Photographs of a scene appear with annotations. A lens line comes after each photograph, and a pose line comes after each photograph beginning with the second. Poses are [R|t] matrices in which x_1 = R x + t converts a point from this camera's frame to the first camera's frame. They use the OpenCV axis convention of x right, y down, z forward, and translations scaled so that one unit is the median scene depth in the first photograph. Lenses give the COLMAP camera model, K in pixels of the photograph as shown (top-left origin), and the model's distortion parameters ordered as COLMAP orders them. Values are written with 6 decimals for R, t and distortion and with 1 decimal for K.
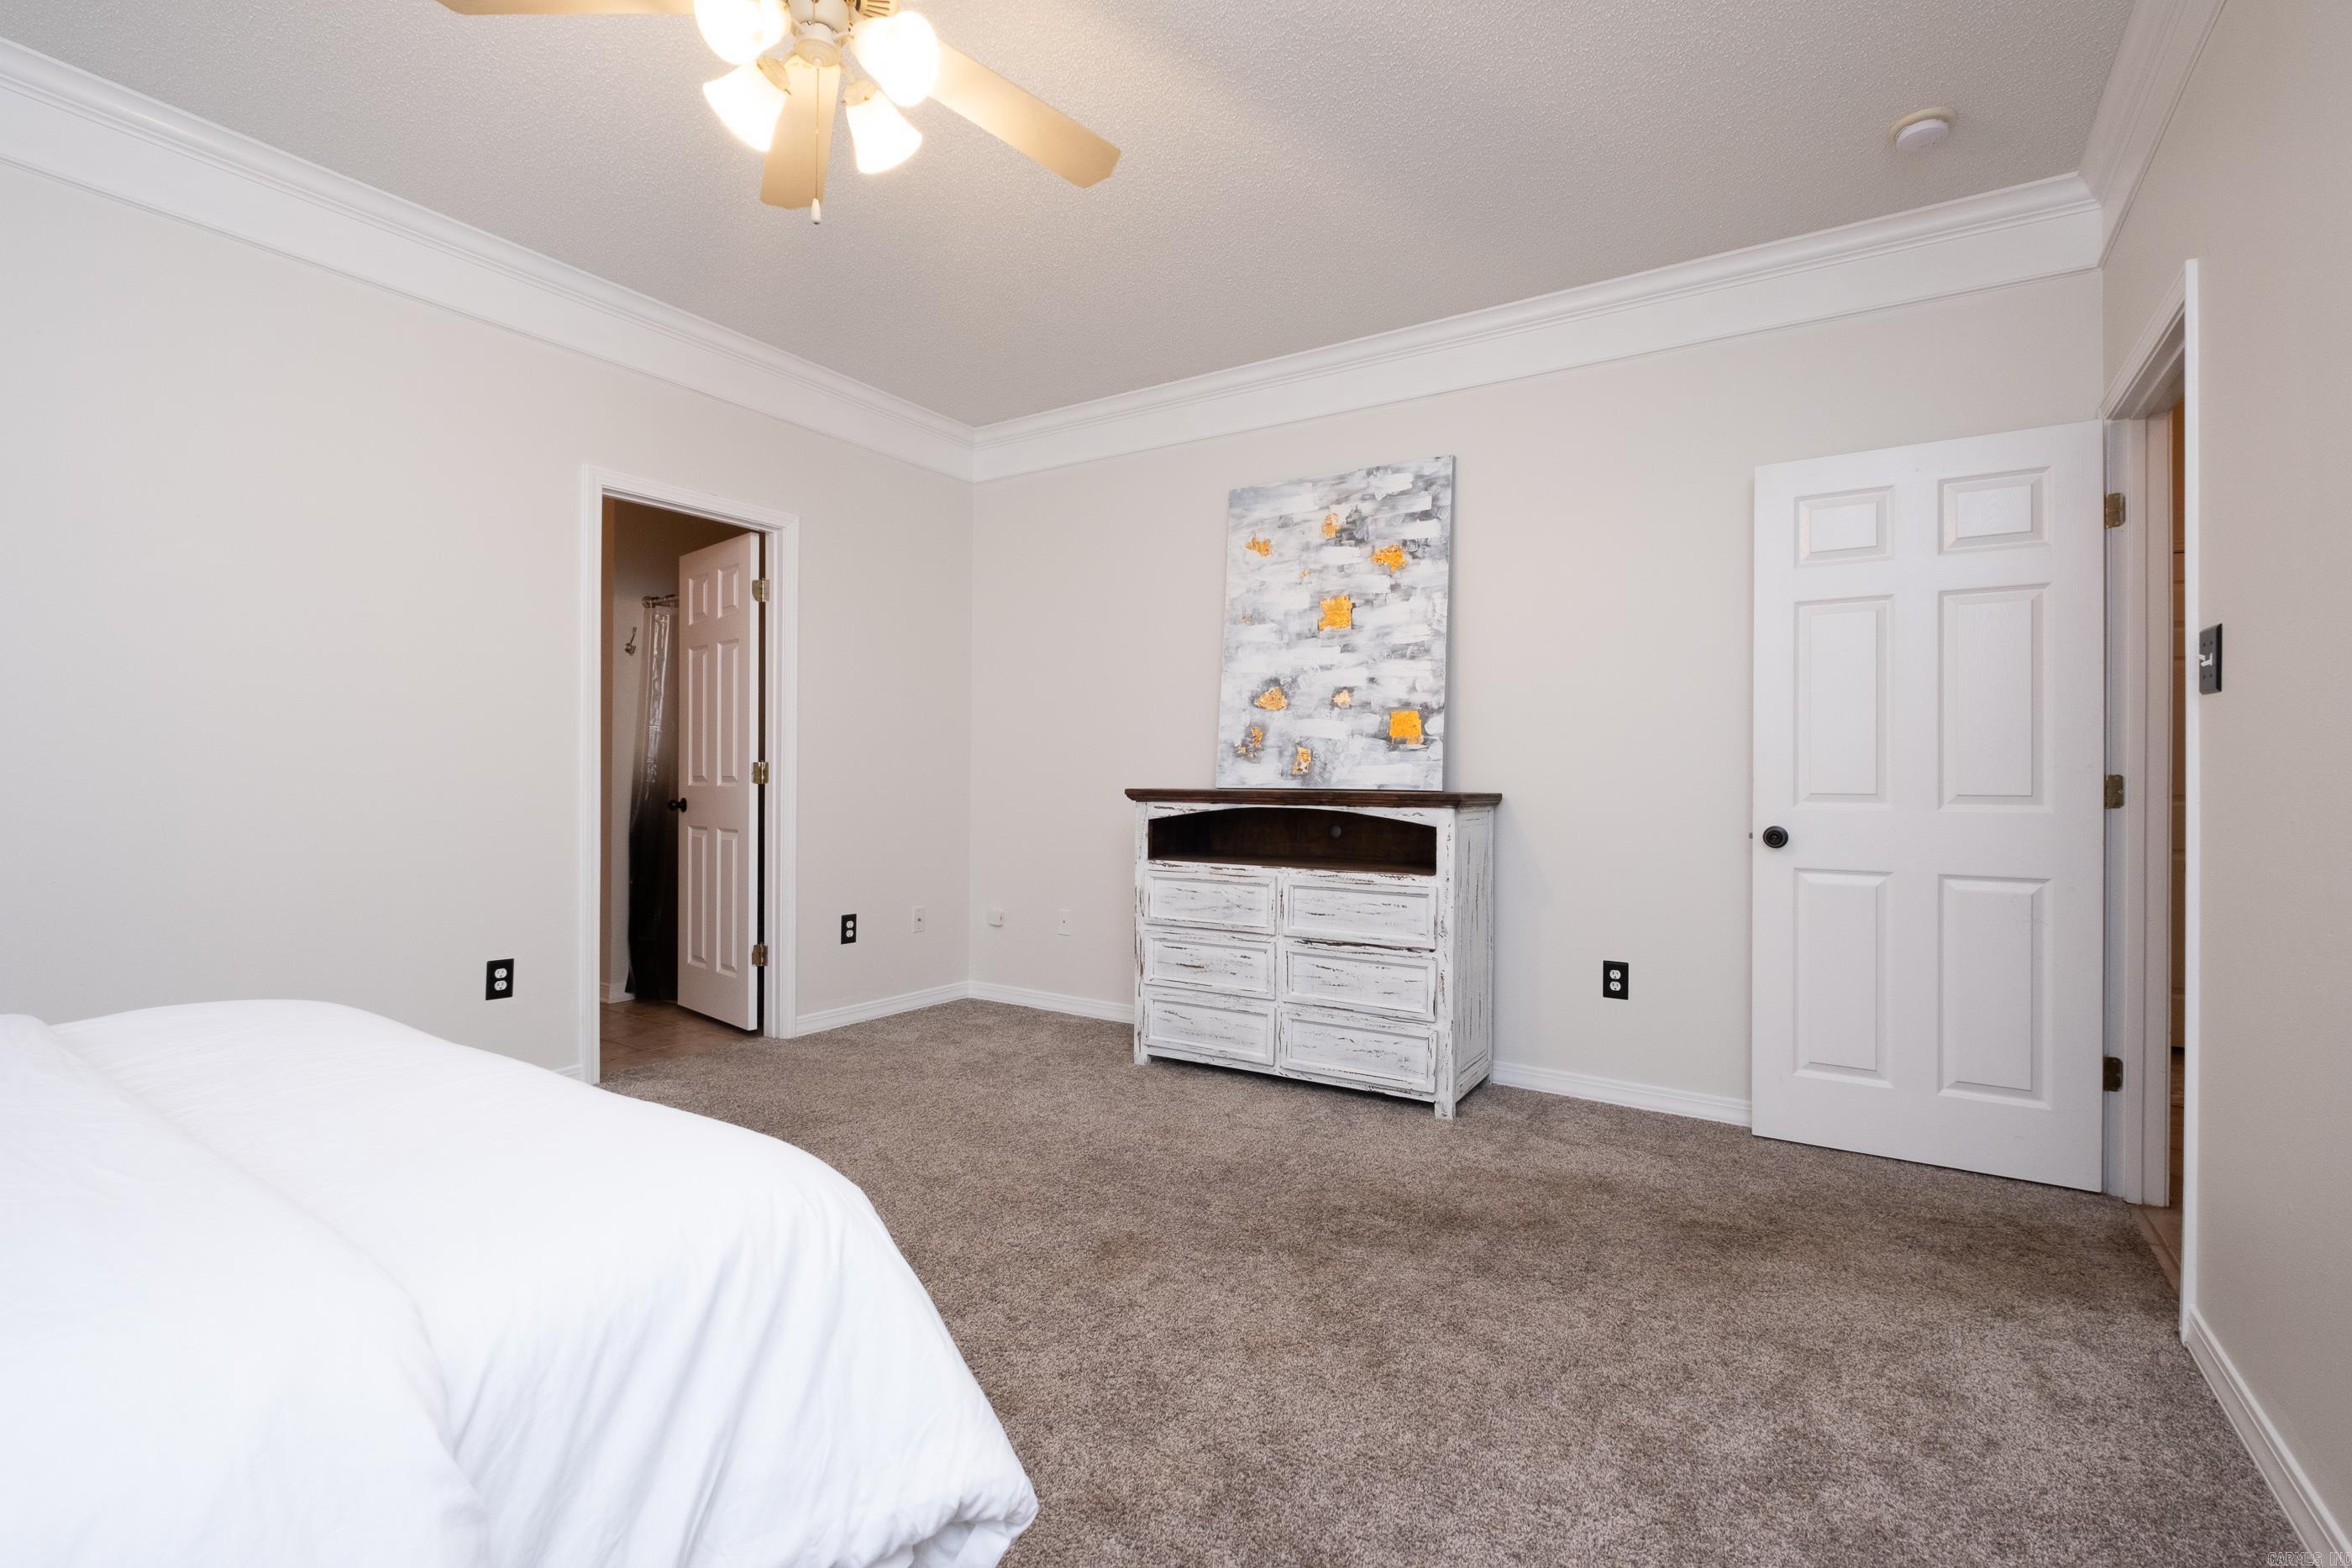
lens RADIAL K [[1057.6, 0, 1184.9], [0, 1057.6, 782.0], [0, 0, 1]] dist [-0.000921, -0.003623]
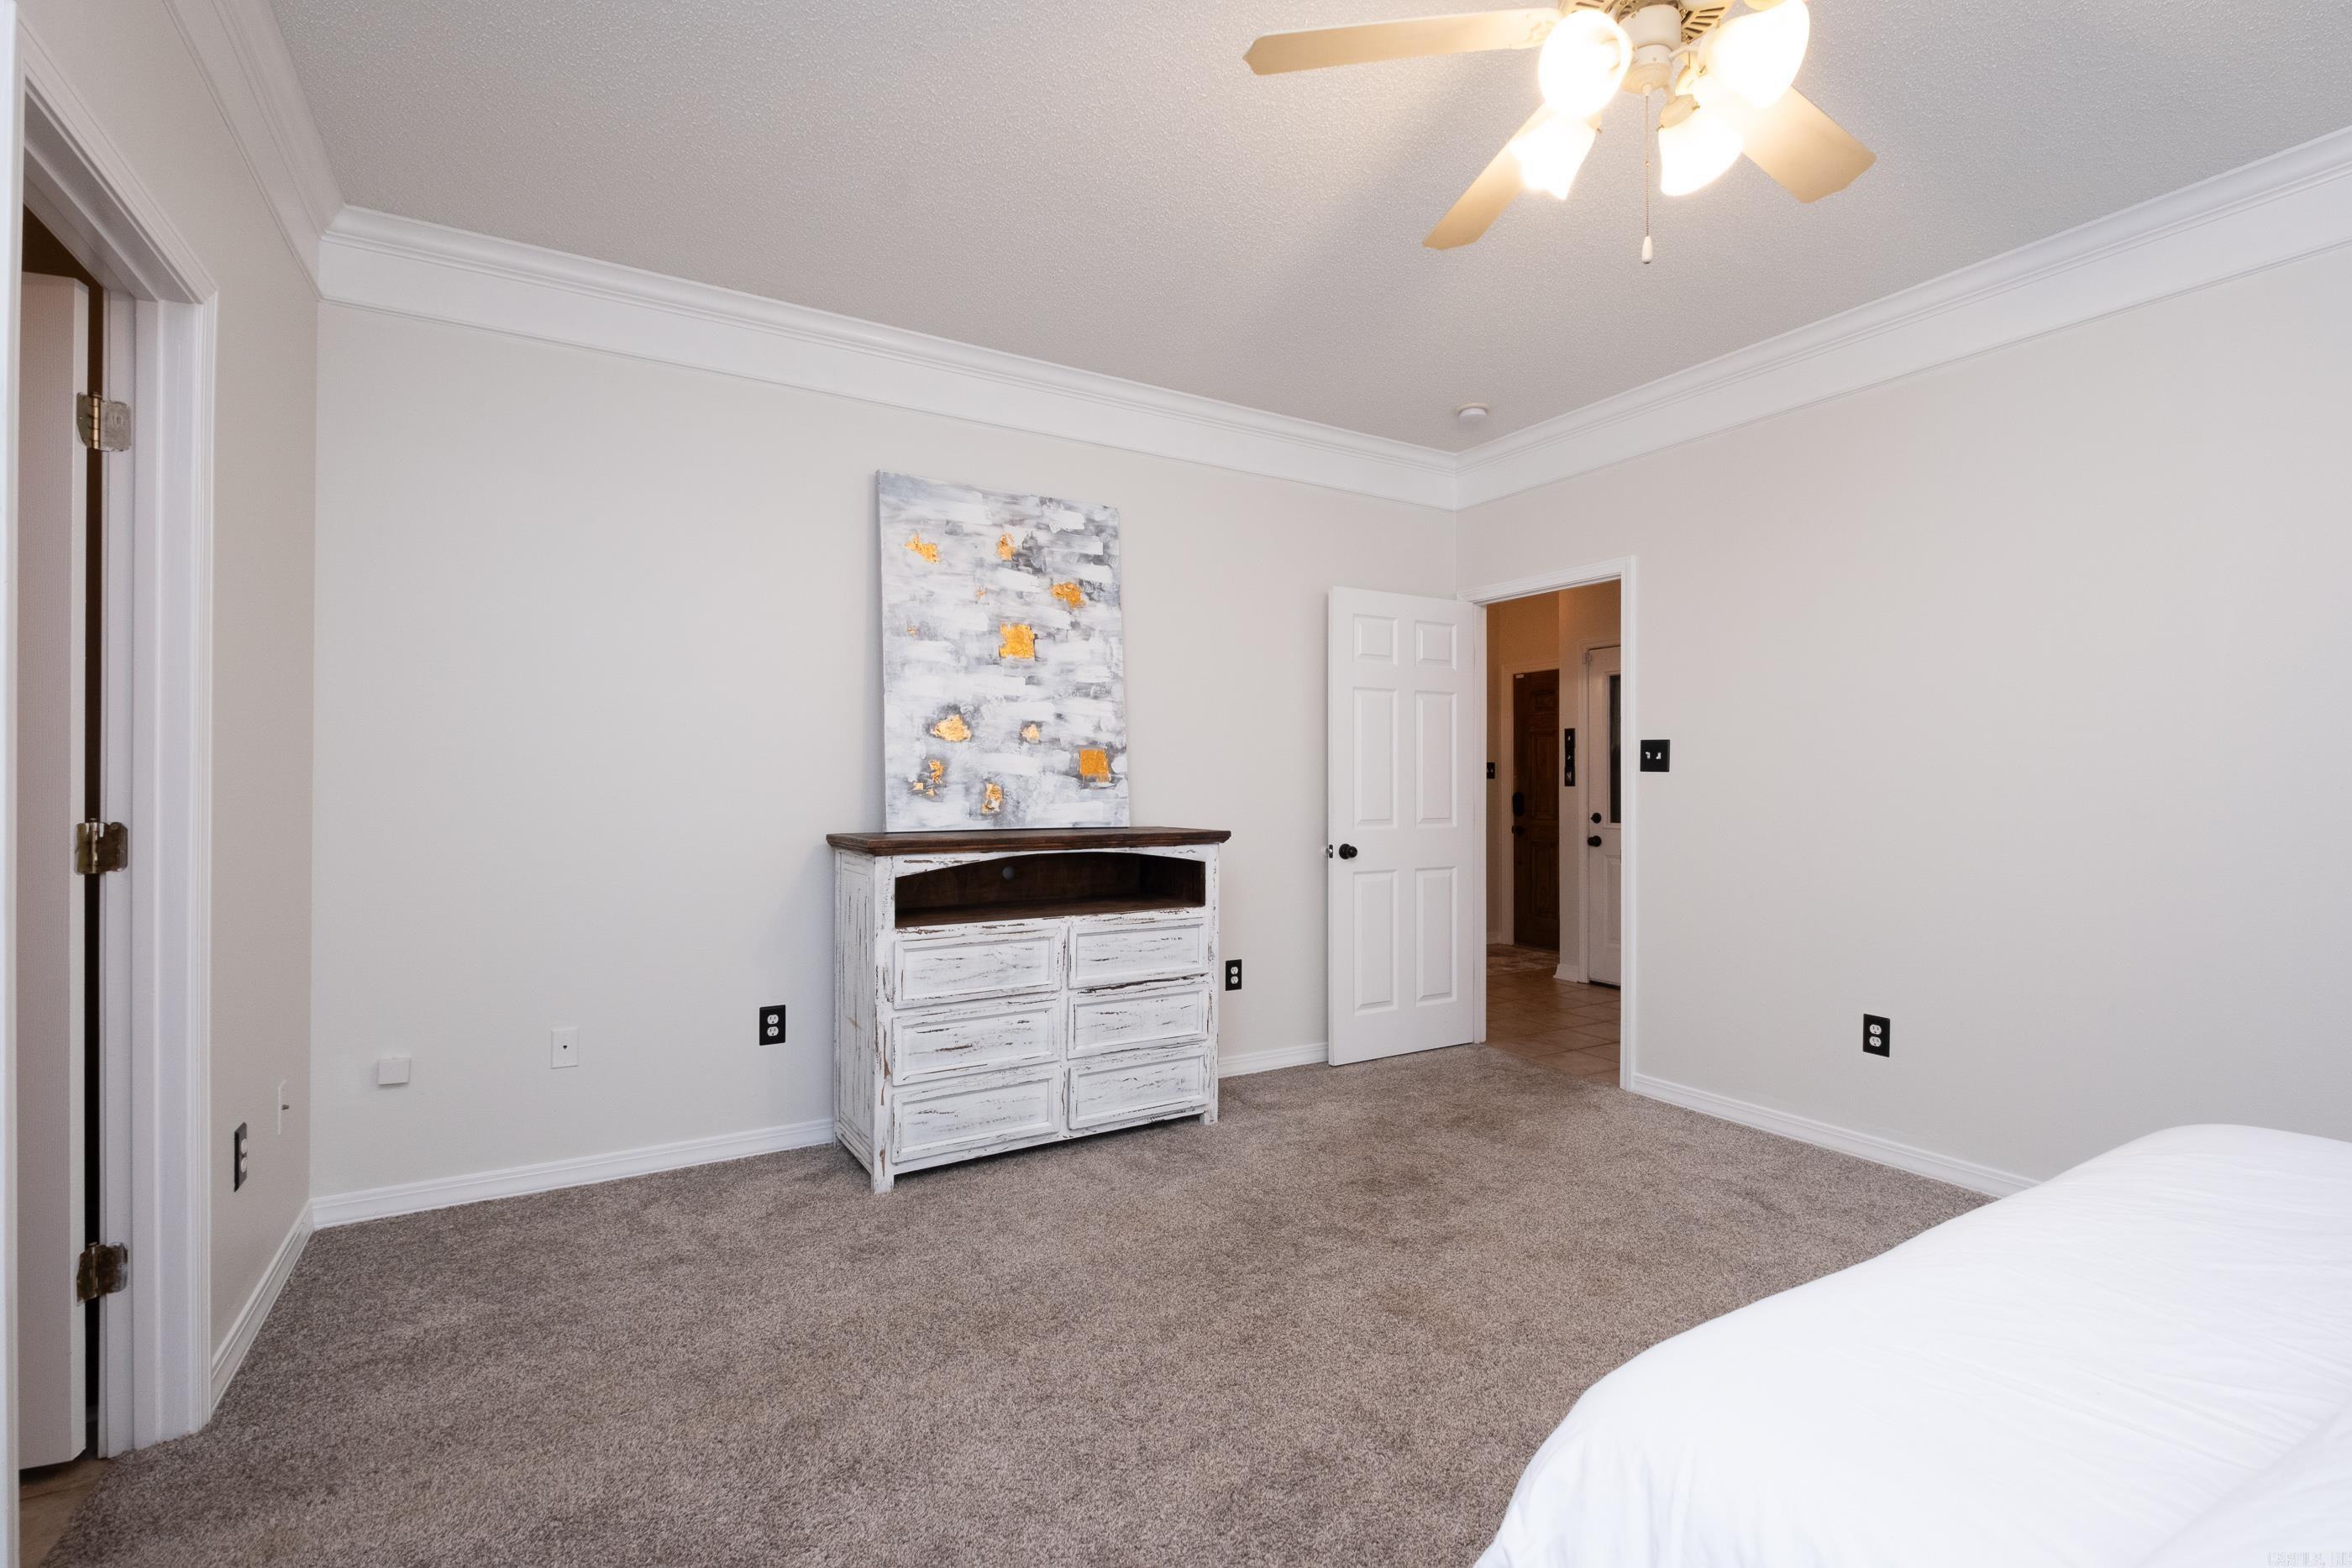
lens RADIAL K [[1057.6, 0, 1184.9], [0, 1057.6, 782.0], [0, 0, 1]] dist [-0.000921, -0.003623]
pose [[0.438158, -0.007196, 0.898869, -0.660413], [0.002702, 0.999974, 0.006688, -0.041623], [-0.898894, -0.000502, 0.438166, 0.466753]]
